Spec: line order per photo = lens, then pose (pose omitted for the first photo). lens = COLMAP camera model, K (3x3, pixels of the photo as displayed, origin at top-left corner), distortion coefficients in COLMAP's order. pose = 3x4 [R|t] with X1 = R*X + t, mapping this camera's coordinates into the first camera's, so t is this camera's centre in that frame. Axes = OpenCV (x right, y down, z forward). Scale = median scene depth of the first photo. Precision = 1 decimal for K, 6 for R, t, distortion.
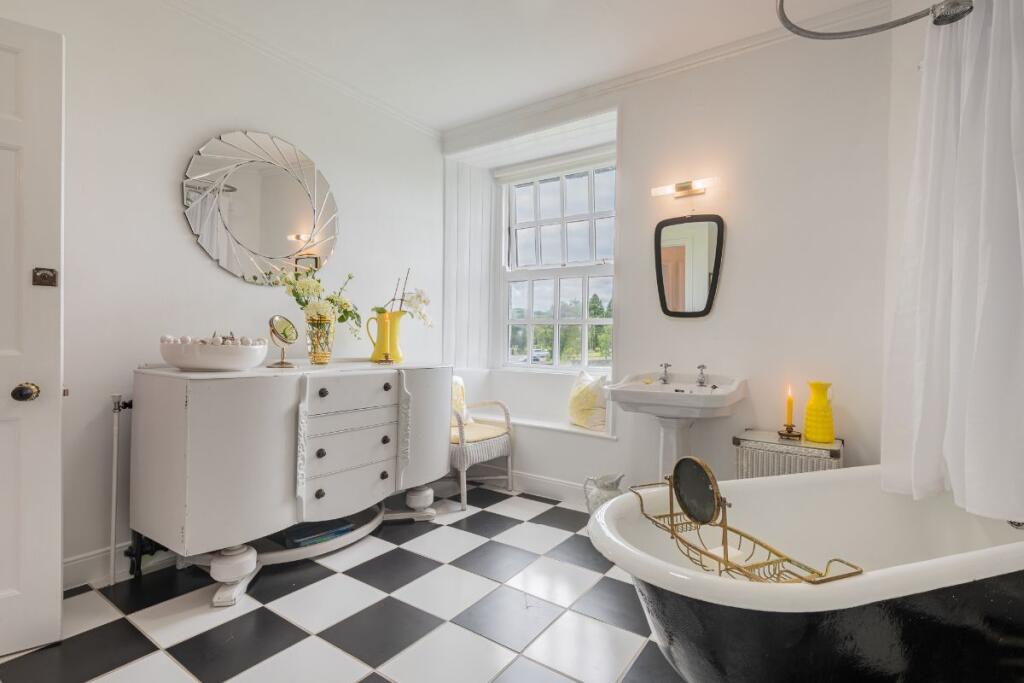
lens RADIAL K [[469.4, 0, 526.6], [0, 469.4, 334.6], [0, 0, 1]] dist [-0.002724, -0.001480]
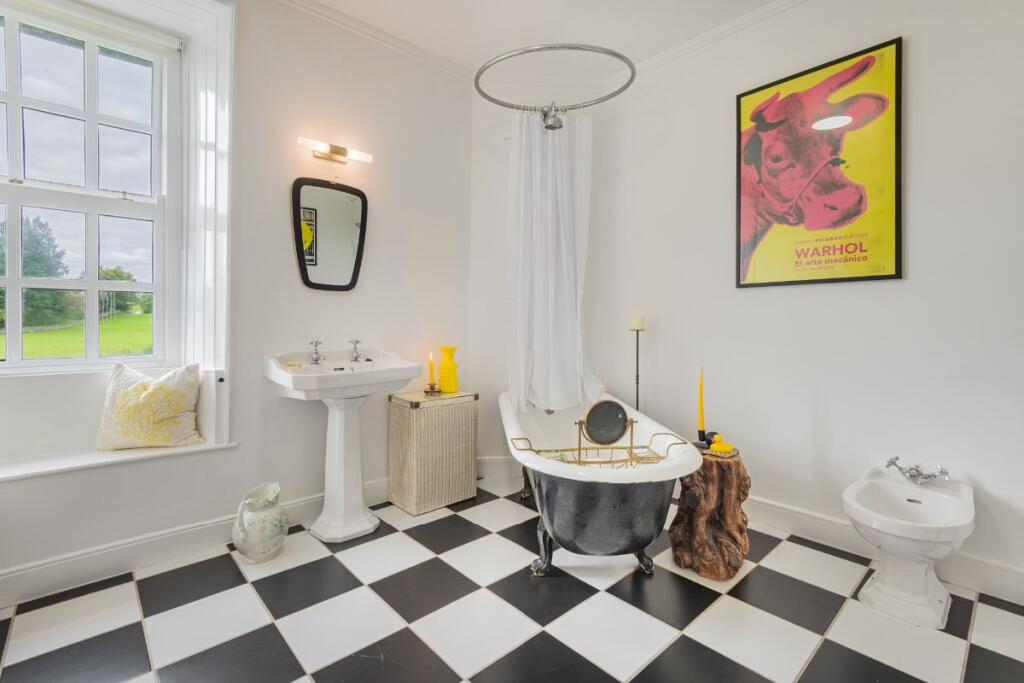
lens RADIAL K [[471.6, 0, 511.2], [0, 471.6, 318.5], [0, 0, 1]] dist [-0.002312, -0.000615]
pose [[0.248508, -0.015880, 0.968500, -0.494369], [-0.006923, 0.999811, 0.018170, -0.000567], [-0.968605, -0.011220, 0.248351, 0.431249]]
